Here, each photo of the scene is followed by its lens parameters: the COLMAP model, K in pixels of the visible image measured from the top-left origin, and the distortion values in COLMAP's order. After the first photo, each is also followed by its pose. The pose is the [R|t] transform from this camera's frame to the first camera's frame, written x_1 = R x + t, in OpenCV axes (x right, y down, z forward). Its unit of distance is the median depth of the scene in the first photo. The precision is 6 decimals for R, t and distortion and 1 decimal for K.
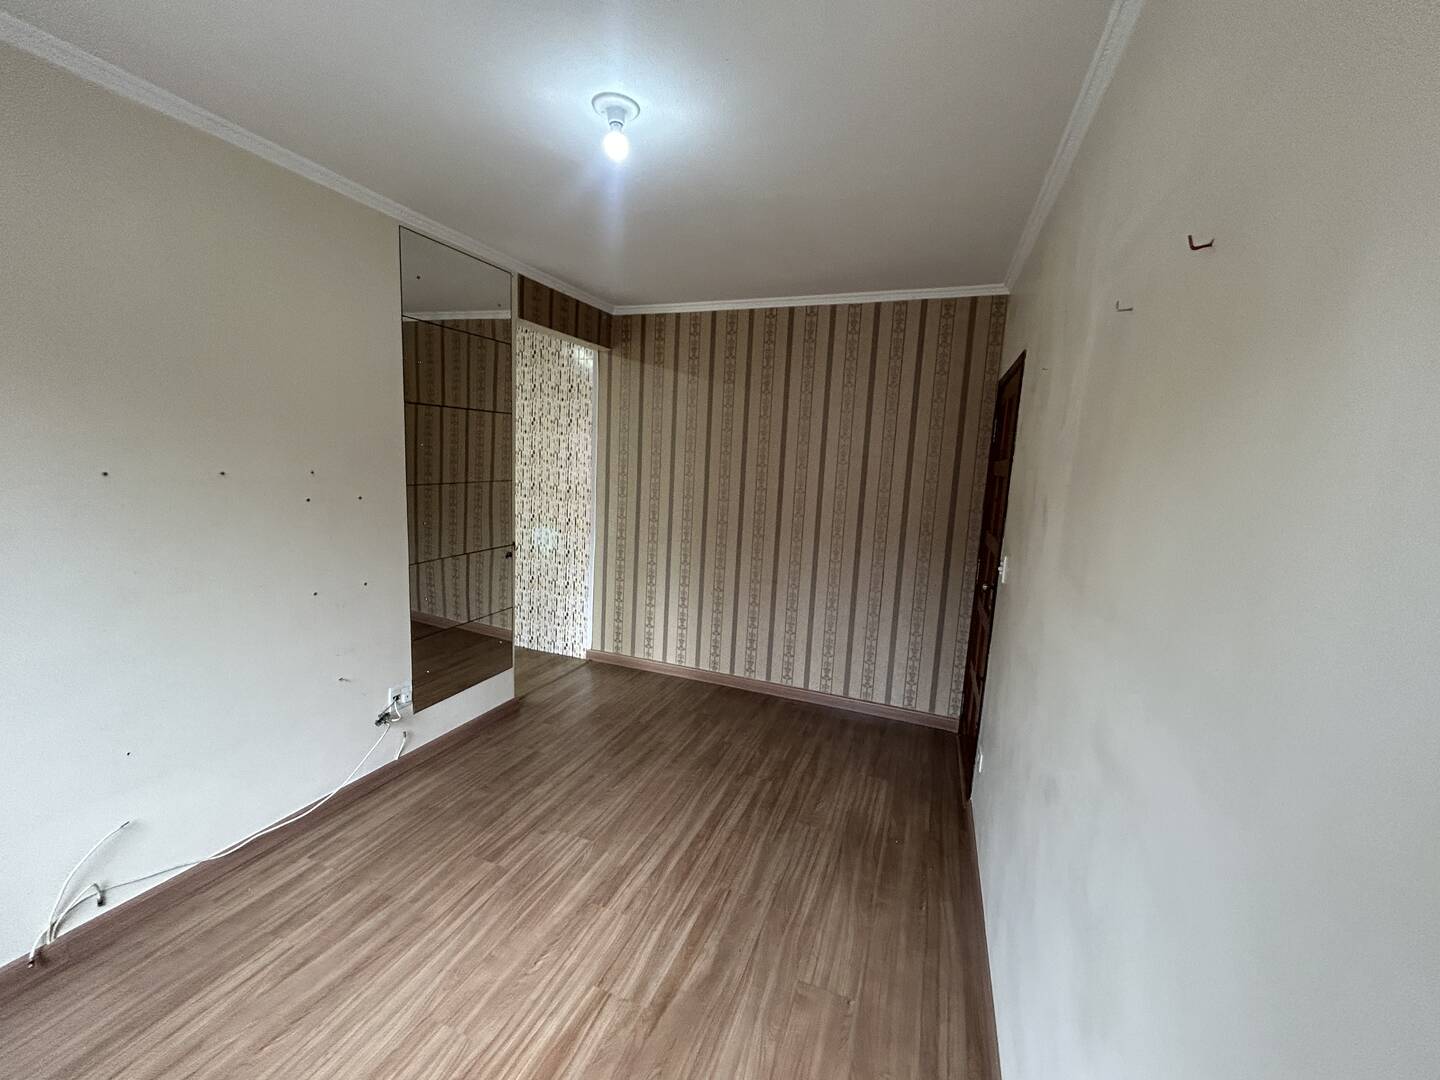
lens RADIAL K [[584.7, 0, 716.0], [0, 584.7, 539.5], [0, 0, 1]] dist [0.000184, 0.000054]
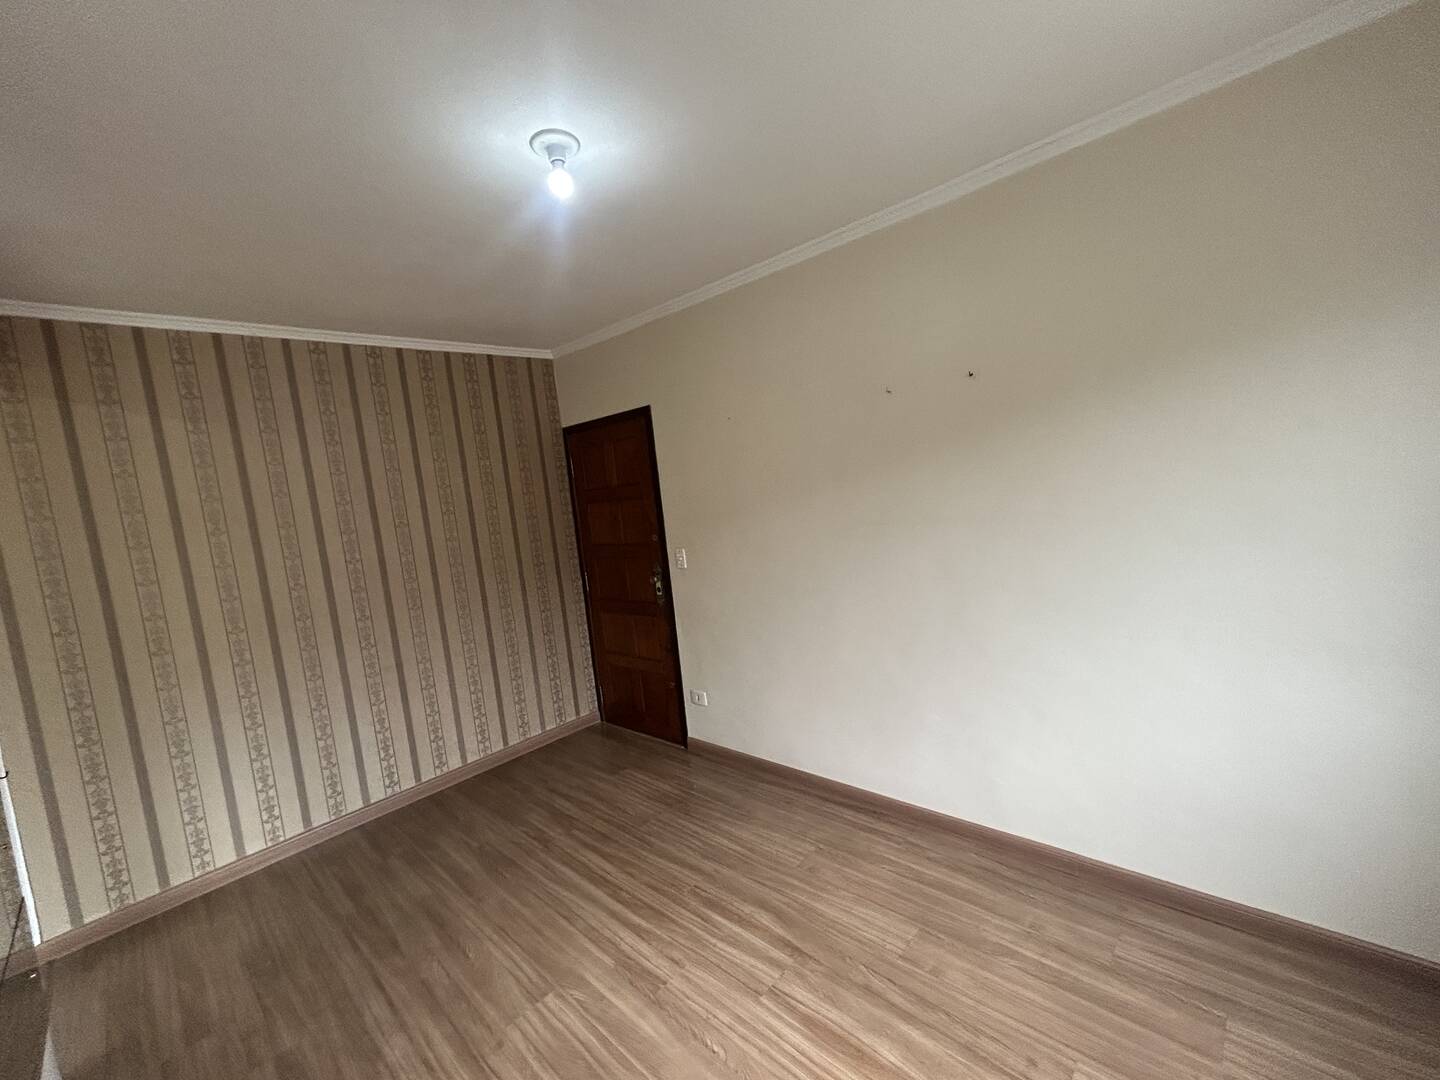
lens RADIAL K [[584.7, 0, 720.3], [0, 584.7, 541.3], [0, 0, 1]] dist [0.000184, 0.000054]
pose [[0.369227, -0.177915, 0.912150, -0.737205], [0.252721, 0.963738, 0.085679, -0.086151], [-0.894317, 0.198884, 0.400801, 0.348403]]
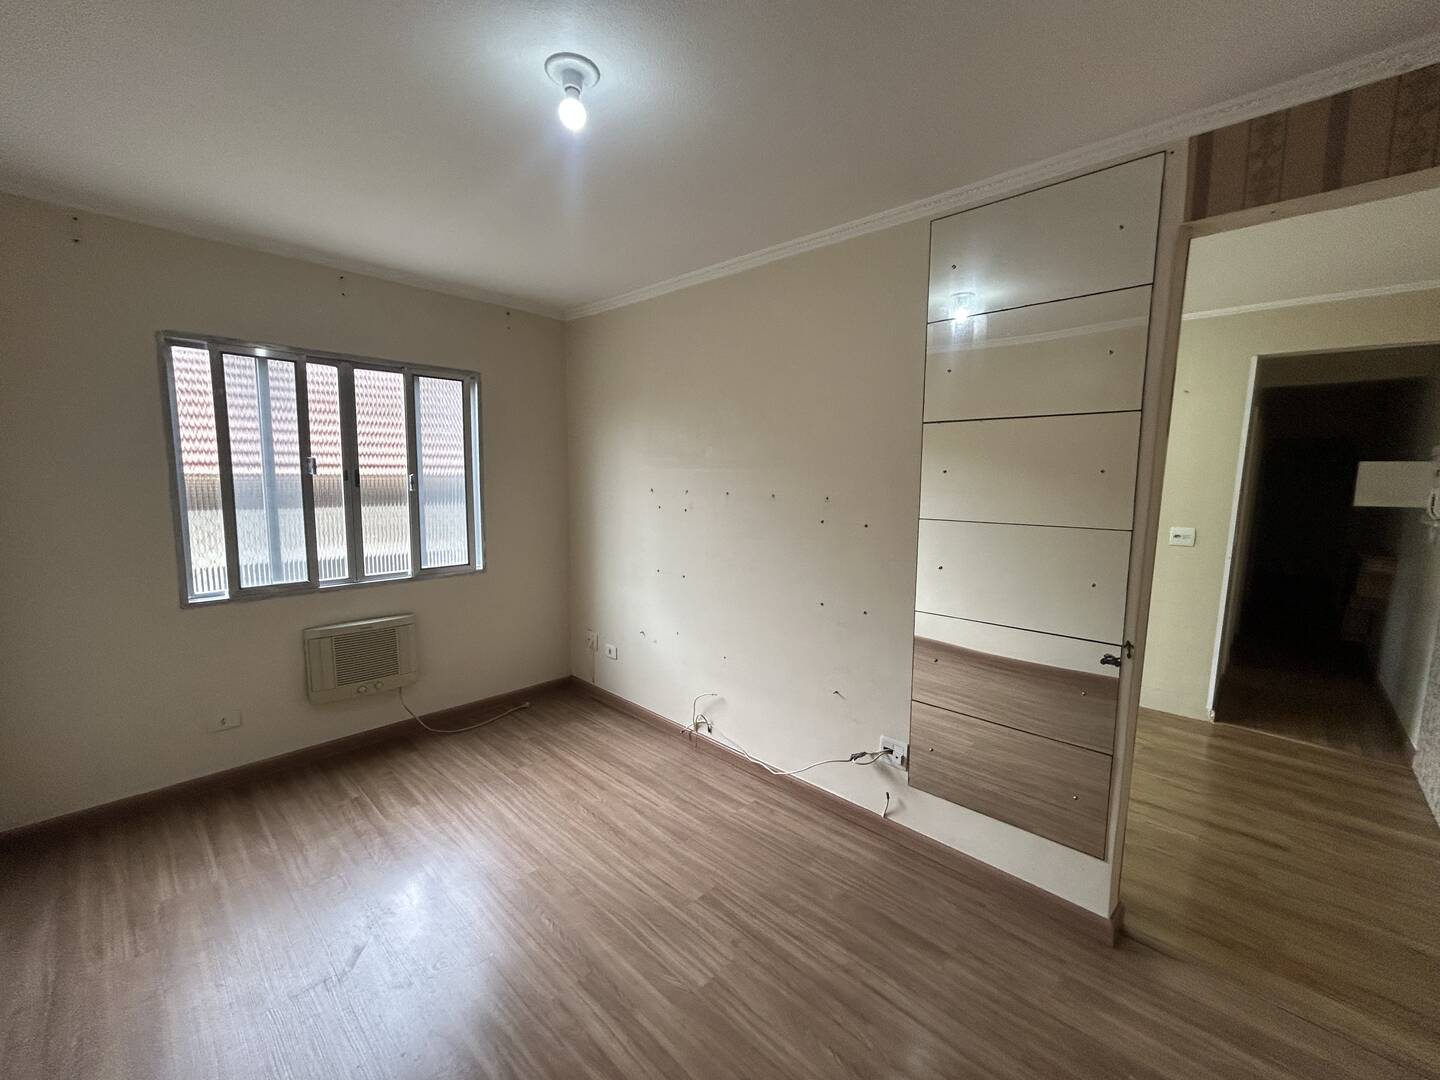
lens RADIAL K [[584.7, 0, 719.3], [0, 584.7, 538.5], [0, 0, 1]] dist [0.000184, 0.000054]
pose [[-0.376030, 0.050053, -0.925255, 0.421810], [-0.162631, 0.979475, 0.119081, -0.130961], [0.912224, 0.195253, -0.360172, 1.156361]]
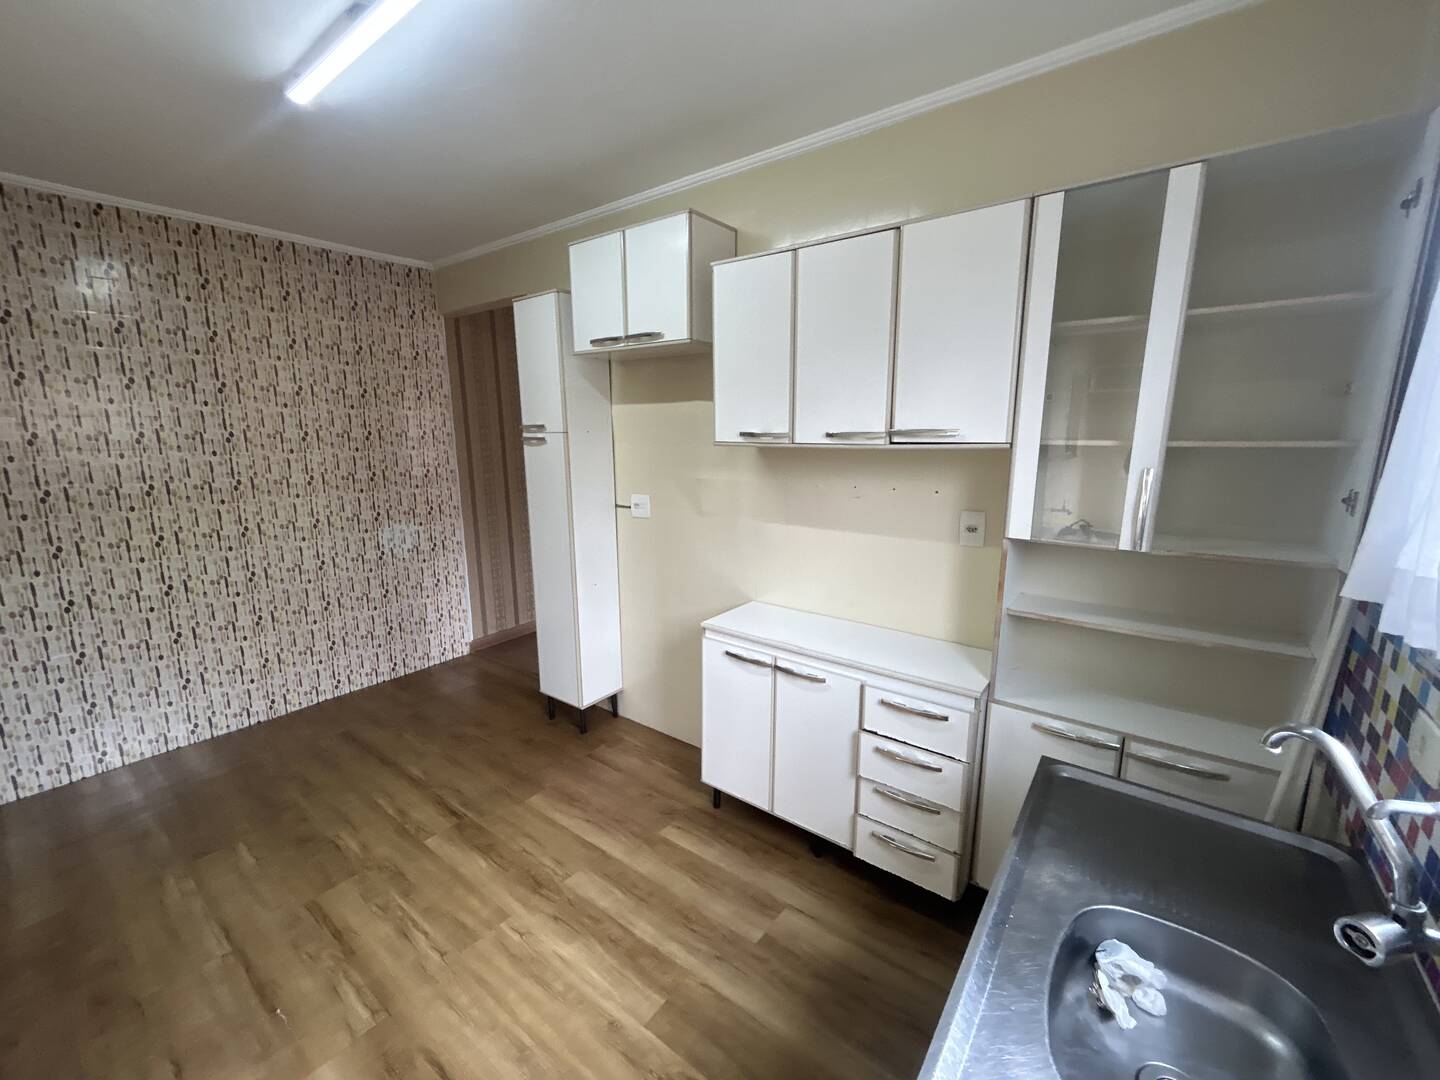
lens RADIAL K [[584.7, 0, 717.2], [0, 584.7, 540.2], [0, 0, 1]] dist [0.000184, 0.000054]
pose [[0.275277, -0.229921, 0.933466, -1.744118], [0.151560, 0.969217, 0.194032, -0.167659], [-0.949343, 0.088064, 0.301650, 0.610796]]
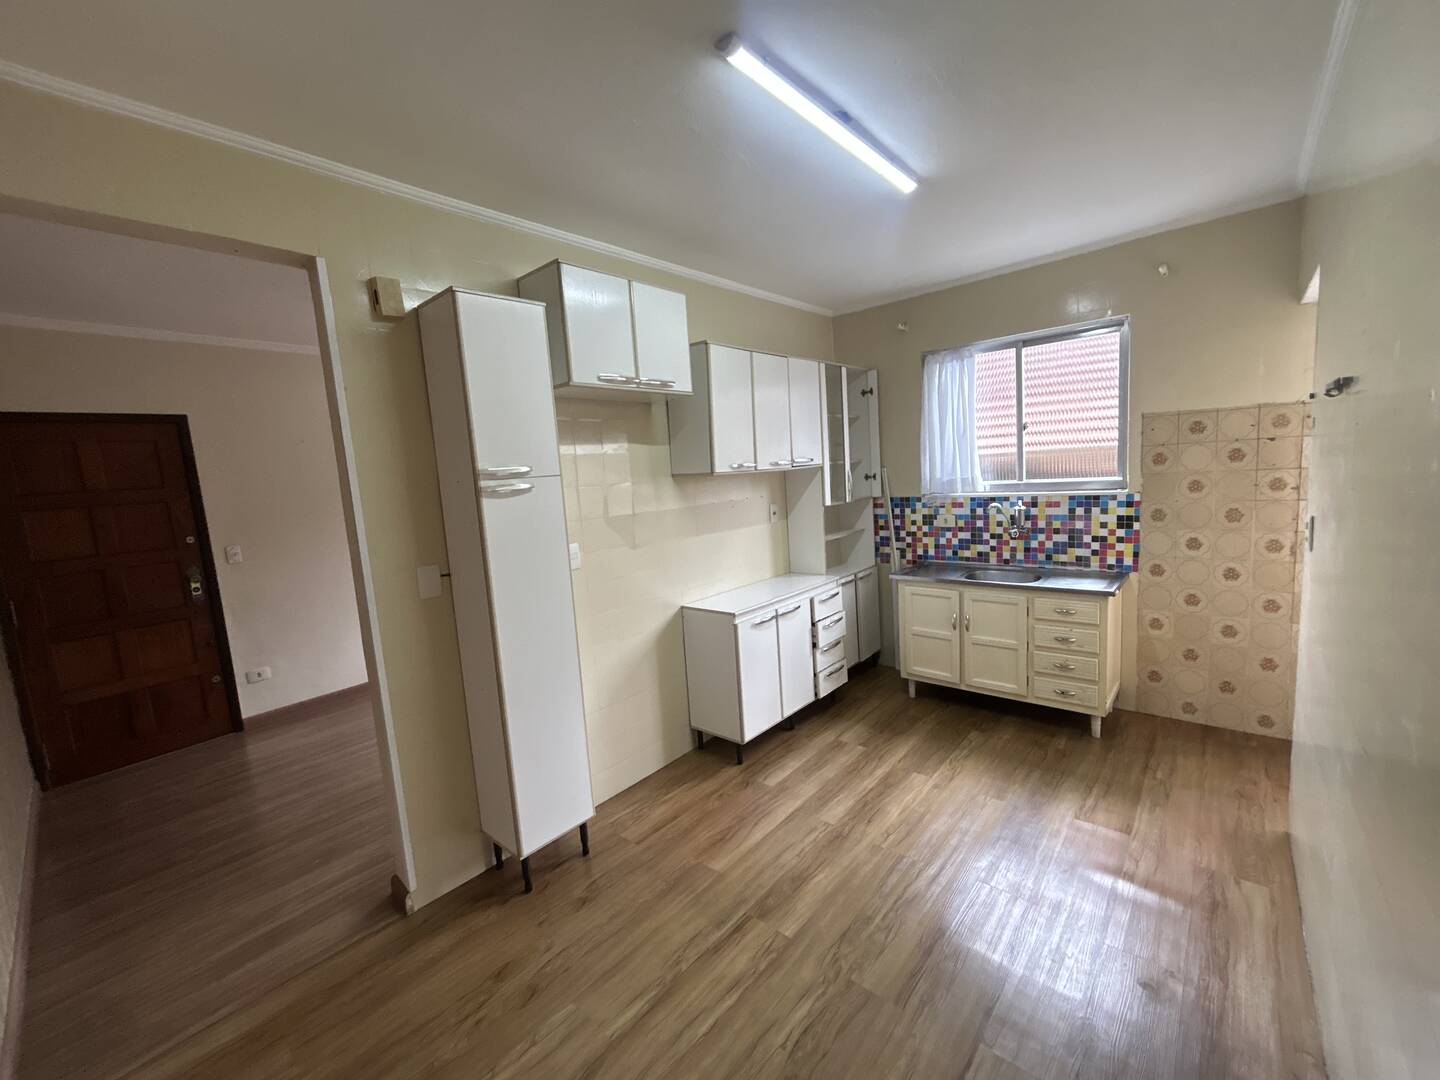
lens RADIAL K [[584.7, 0, 716.8], [0, 584.7, 538.8], [0, 0, 1]] dist [0.000184, 0.000054]
pose [[-0.938964, -0.029934, 0.342710, -1.275301], [0.065846, 0.962150, 0.264445, -0.324676], [-0.337655, 0.270871, -0.901453, 1.976702]]
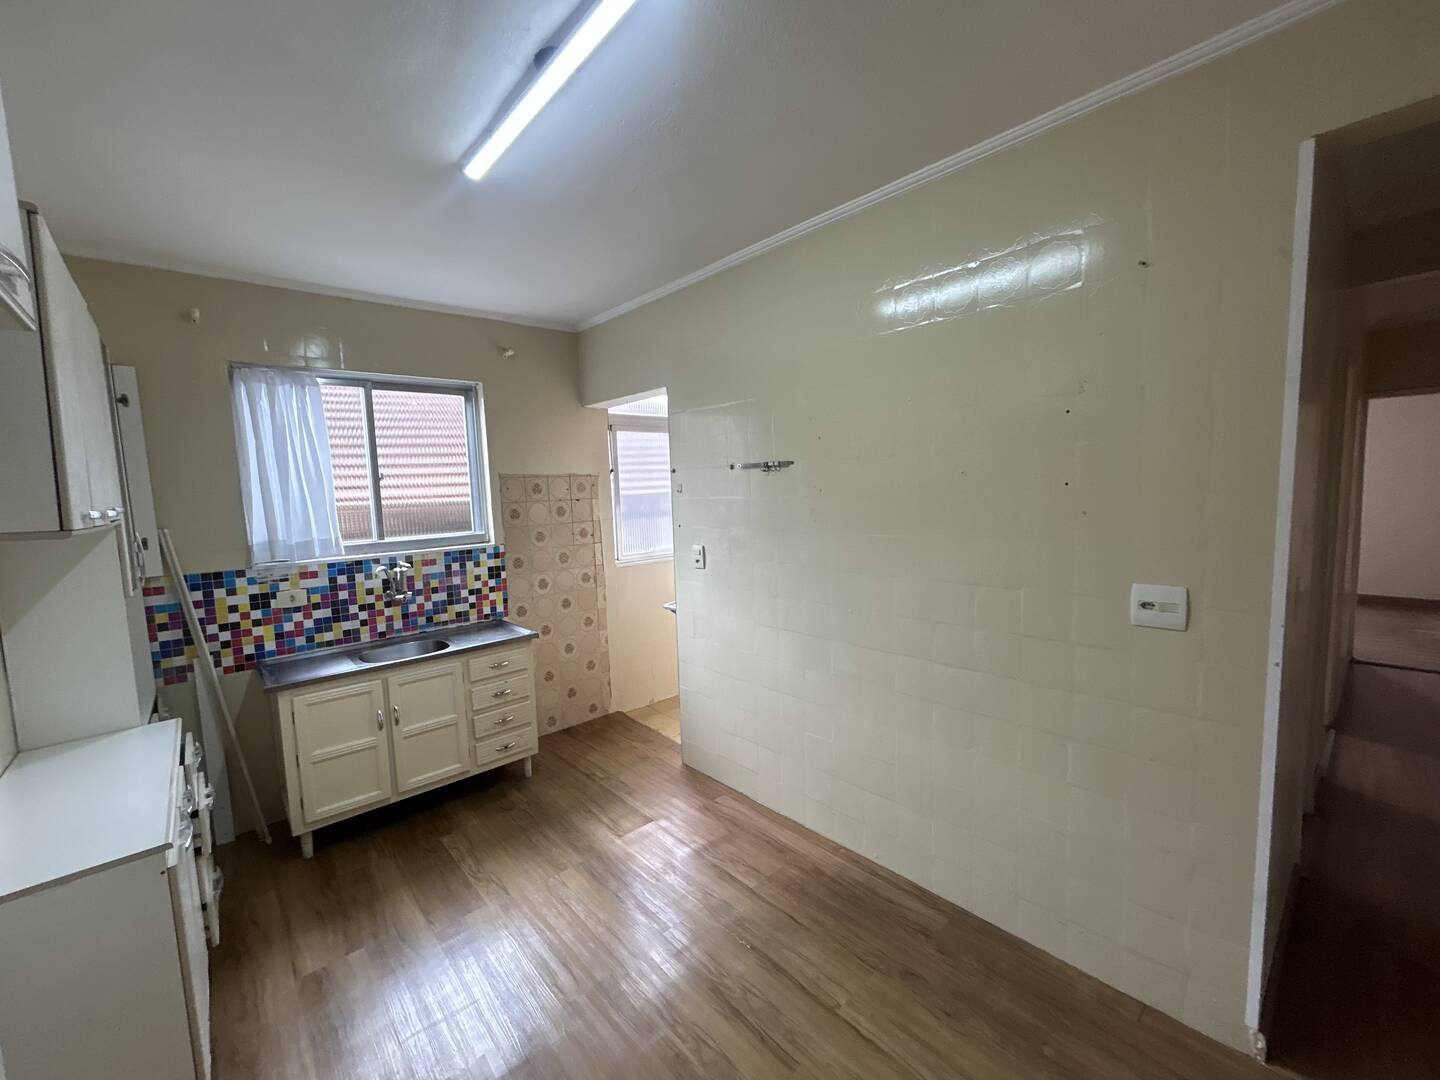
lens RADIAL K [[584.7, 0, 715.6], [0, 584.7, 539.8], [0, 0, 1]] dist [0.000184, 0.000054]
pose [[-0.457745, 0.047313, -0.887824, -0.673464], [-0.109655, 0.987955, 0.109185, -0.244121], [0.882295, 0.147333, -0.447044, 1.564091]]
